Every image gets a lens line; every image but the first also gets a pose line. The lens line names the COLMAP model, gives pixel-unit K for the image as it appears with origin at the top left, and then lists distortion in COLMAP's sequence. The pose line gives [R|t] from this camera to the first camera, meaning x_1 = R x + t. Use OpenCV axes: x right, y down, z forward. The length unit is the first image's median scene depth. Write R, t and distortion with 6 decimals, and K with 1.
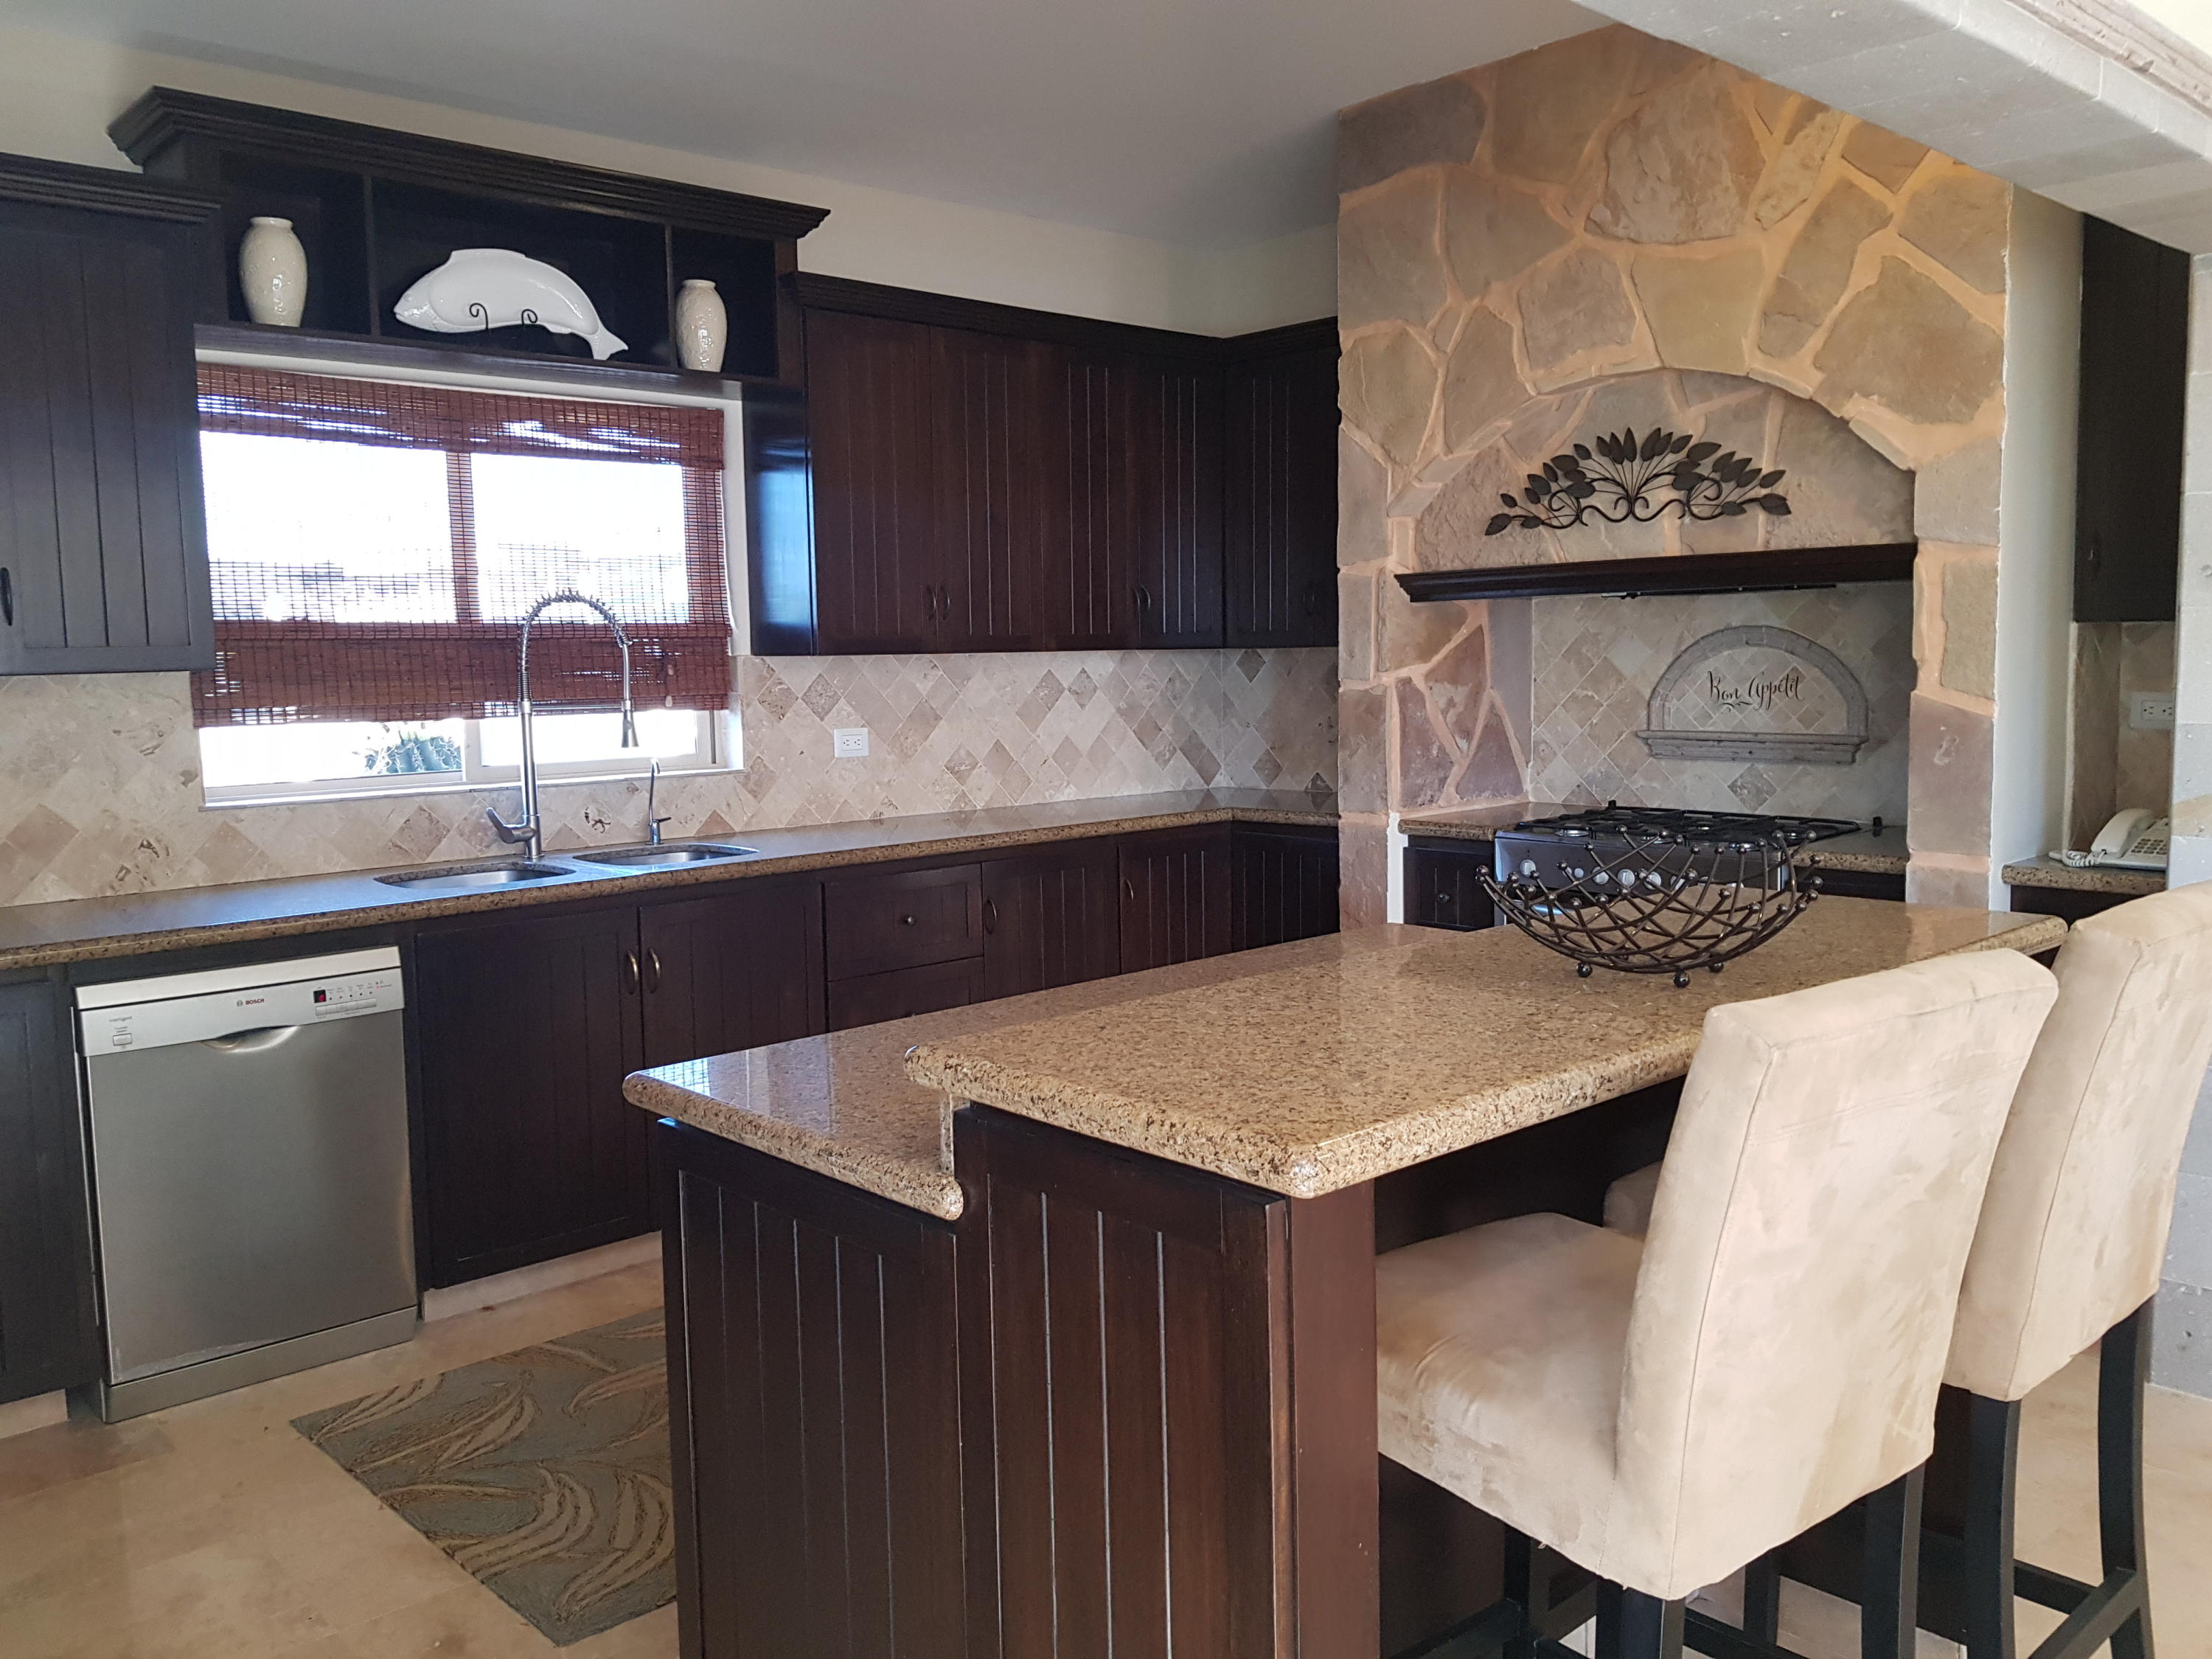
lens RADIAL K [[1735.3, 0, 1068.9], [0, 1735.3, 809.6], [0, 0, 1]] dist [0.066612, -0.096911]
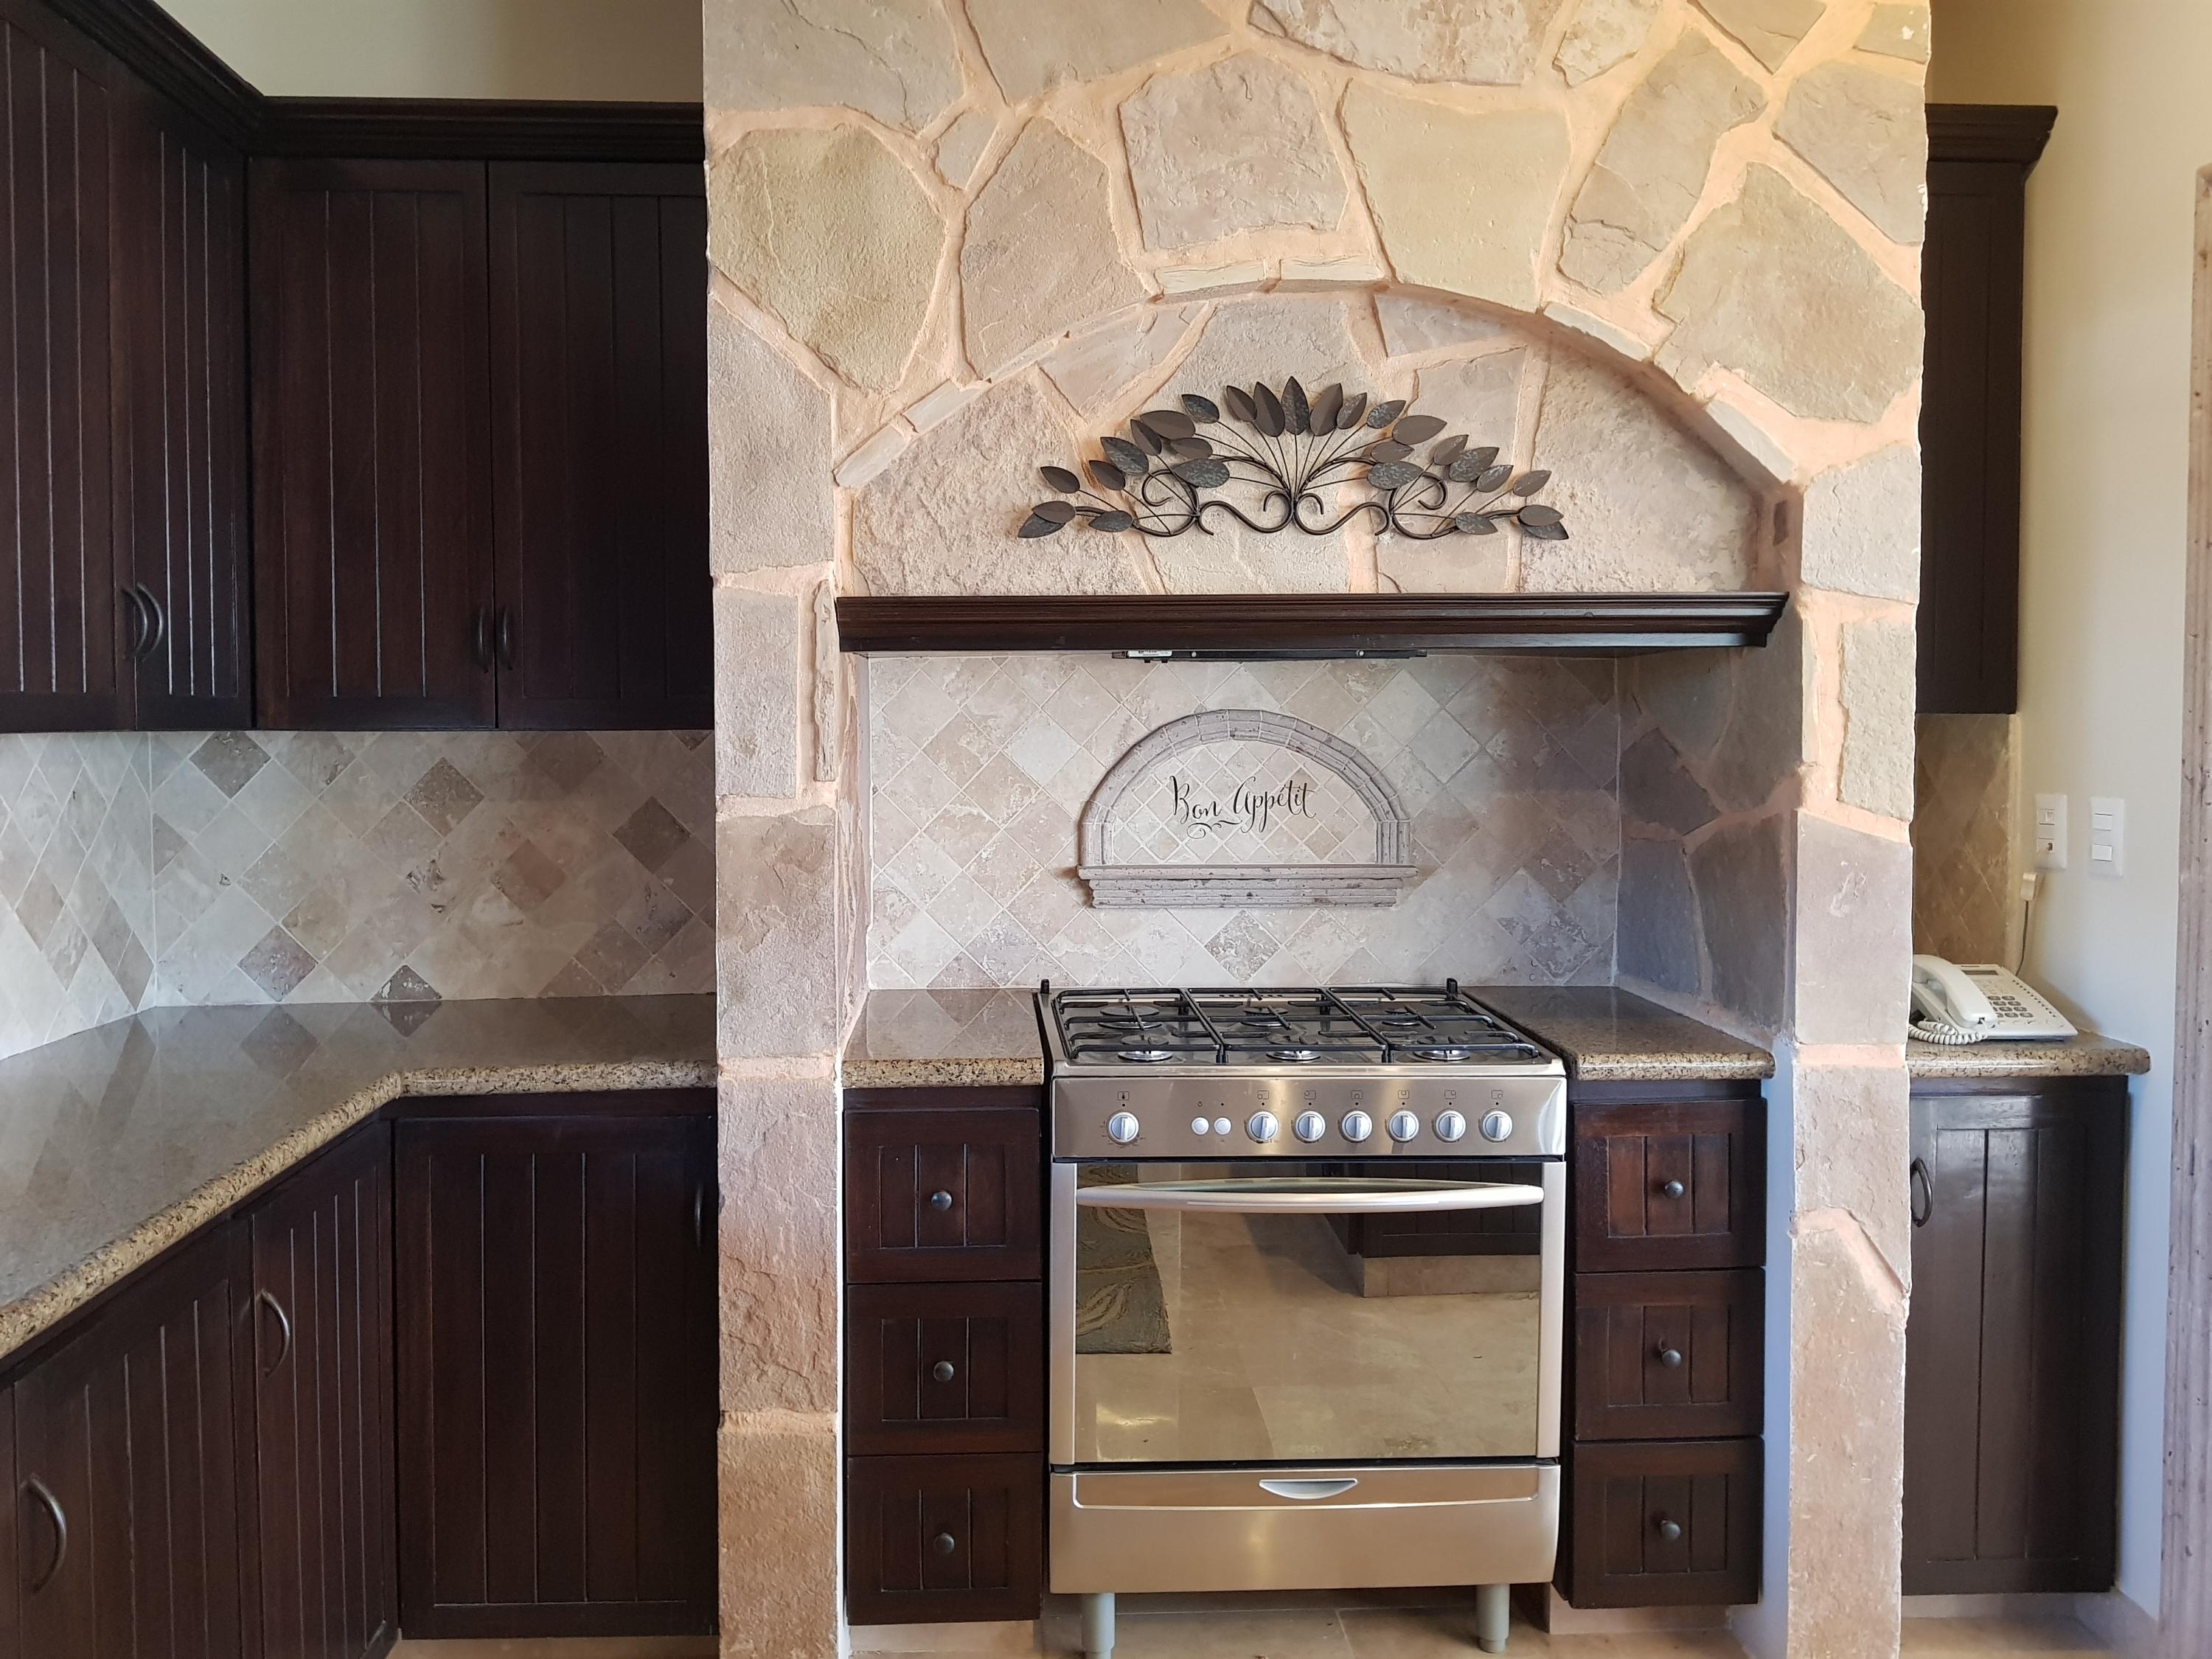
lens RADIAL K [[1735.3, 0, 1072.4], [0, 1735.3, 789.8], [0, 0, 1]] dist [0.066612, -0.096911]
pose [[0.638344, -0.016689, 0.769571, -0.177340], [0.062848, 0.997557, -0.030498, -0.058696], [-0.767182, 0.067834, 0.637833, 0.636784]]
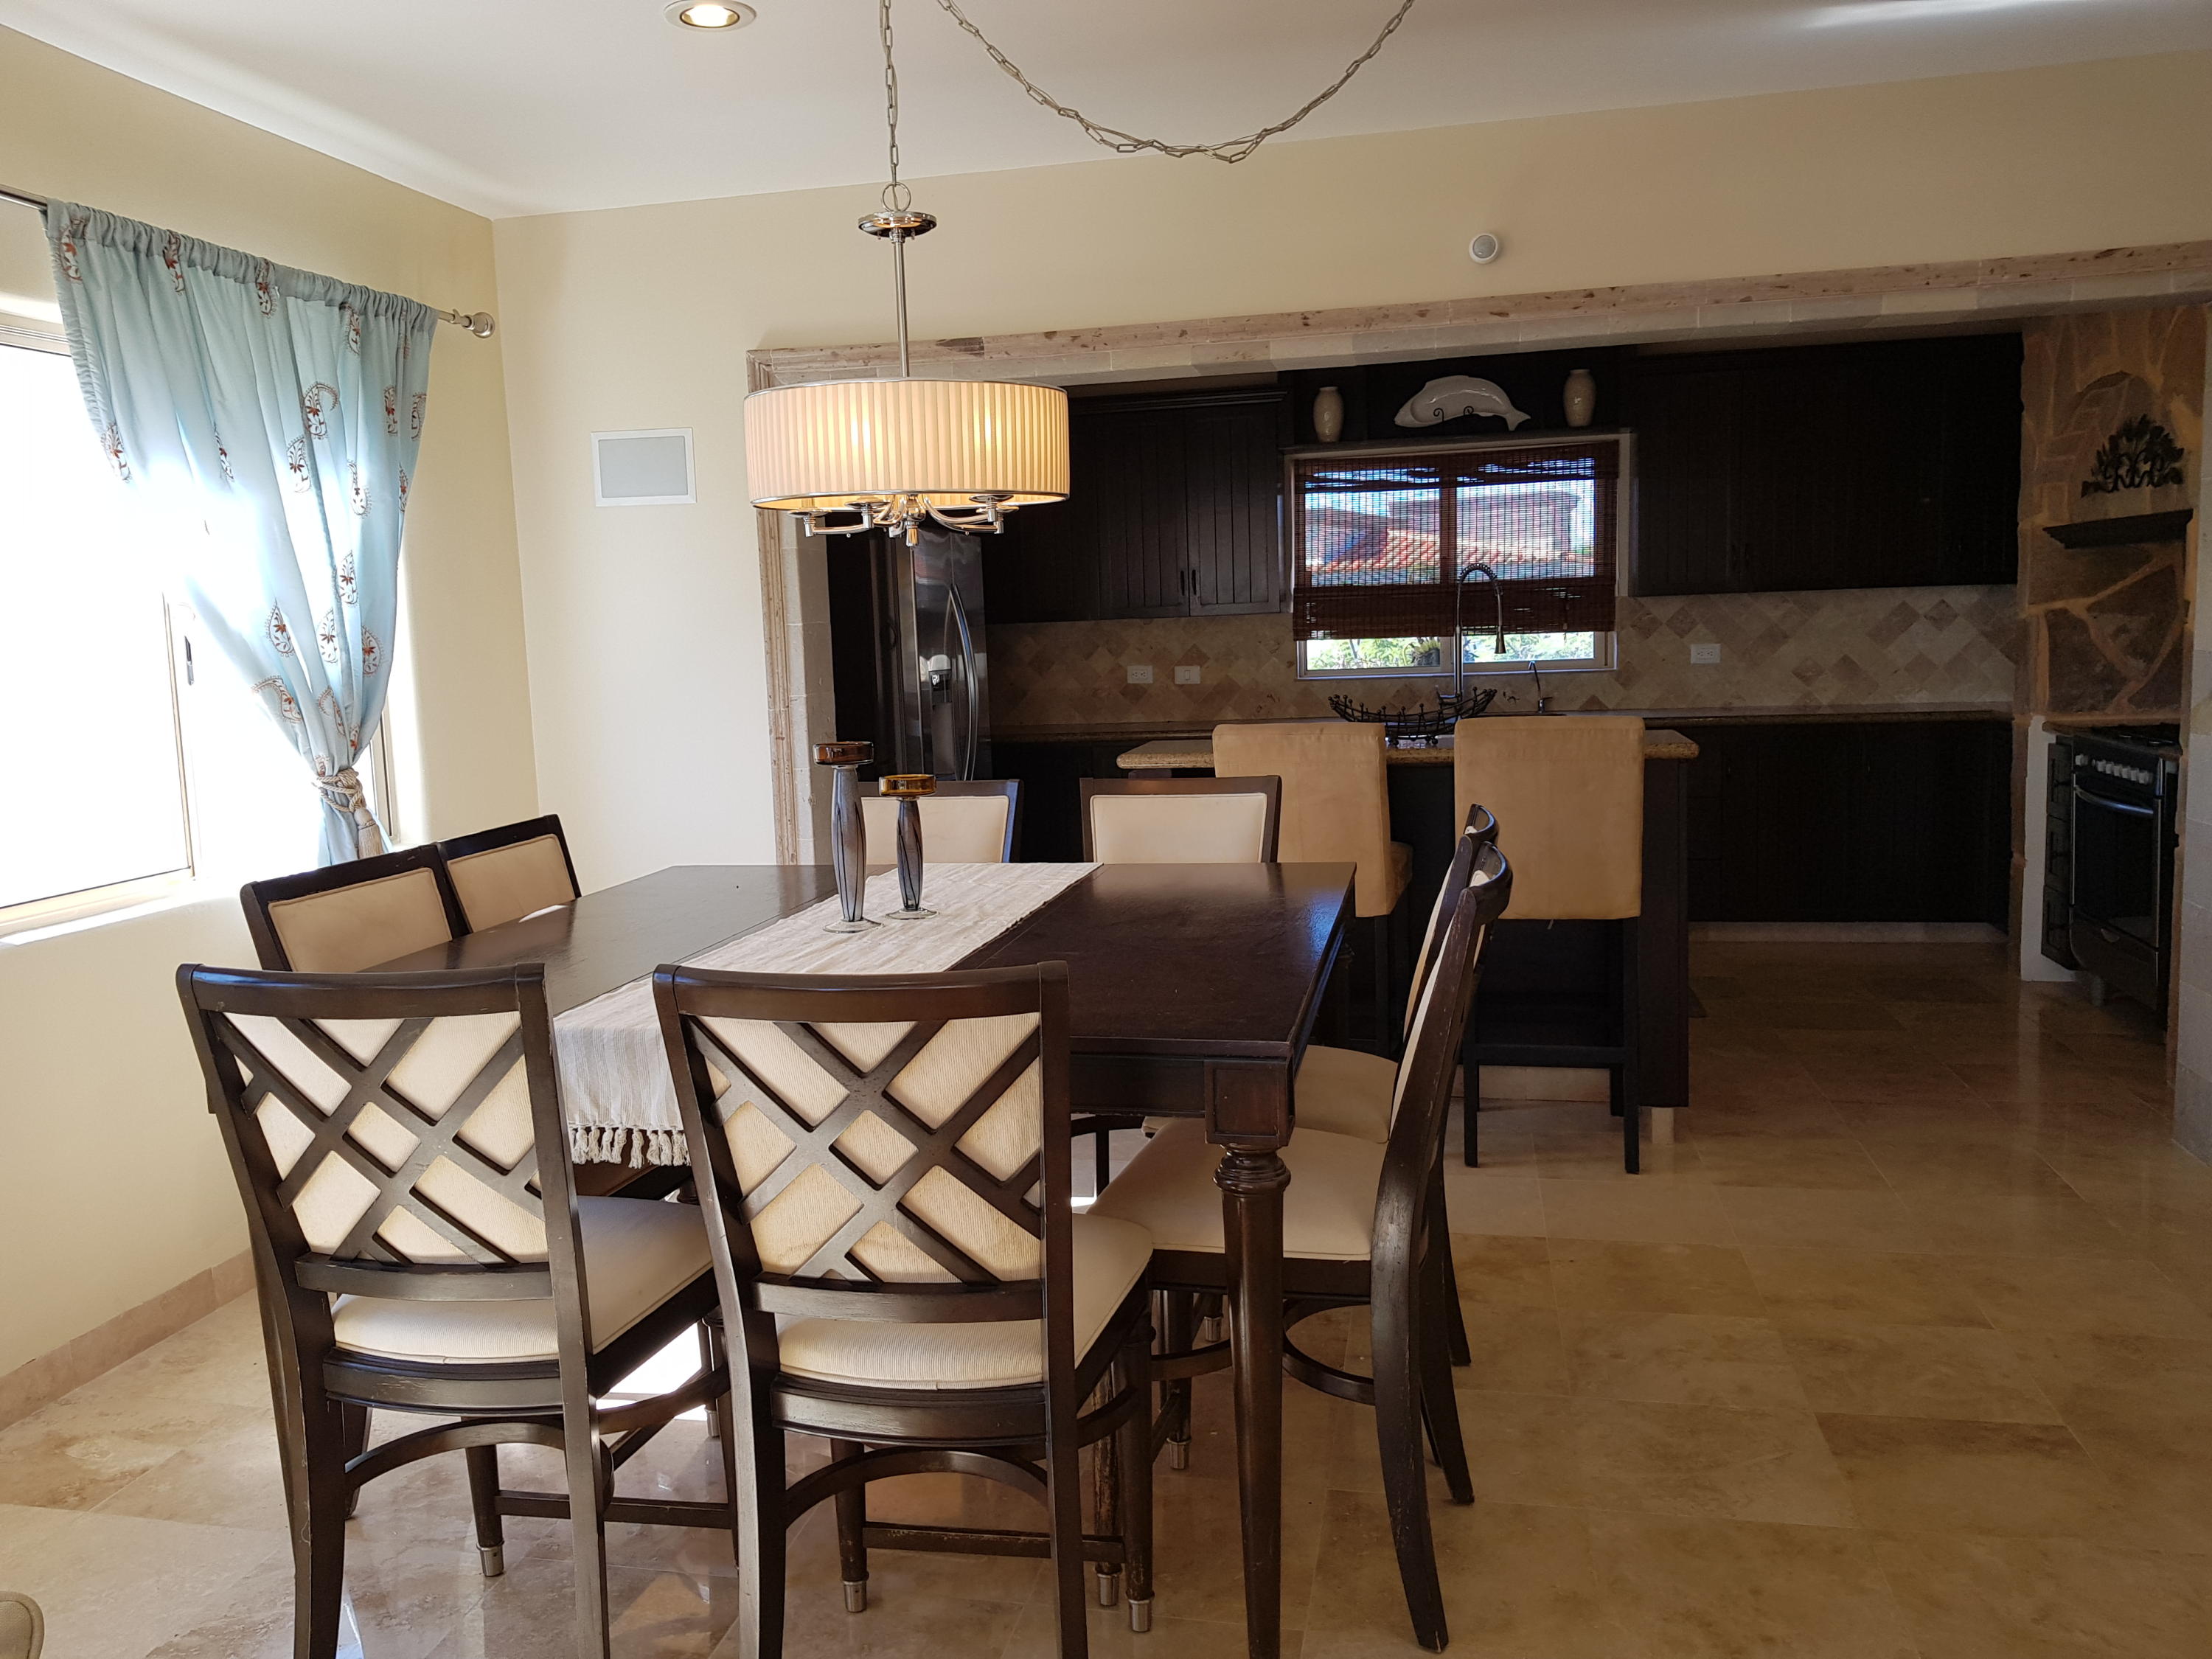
lens RADIAL K [[1735.3, 0, 1084.4], [0, 1735.3, 814.4], [0, 0, 1]] dist [0.066612, -0.096911]
pose [[0.590424, 0.091258, -0.801917, 0.855127], [-0.050091, 0.995815, 0.076443, 0.011313], [0.805537, -0.004965, 0.592524, -0.344288]]
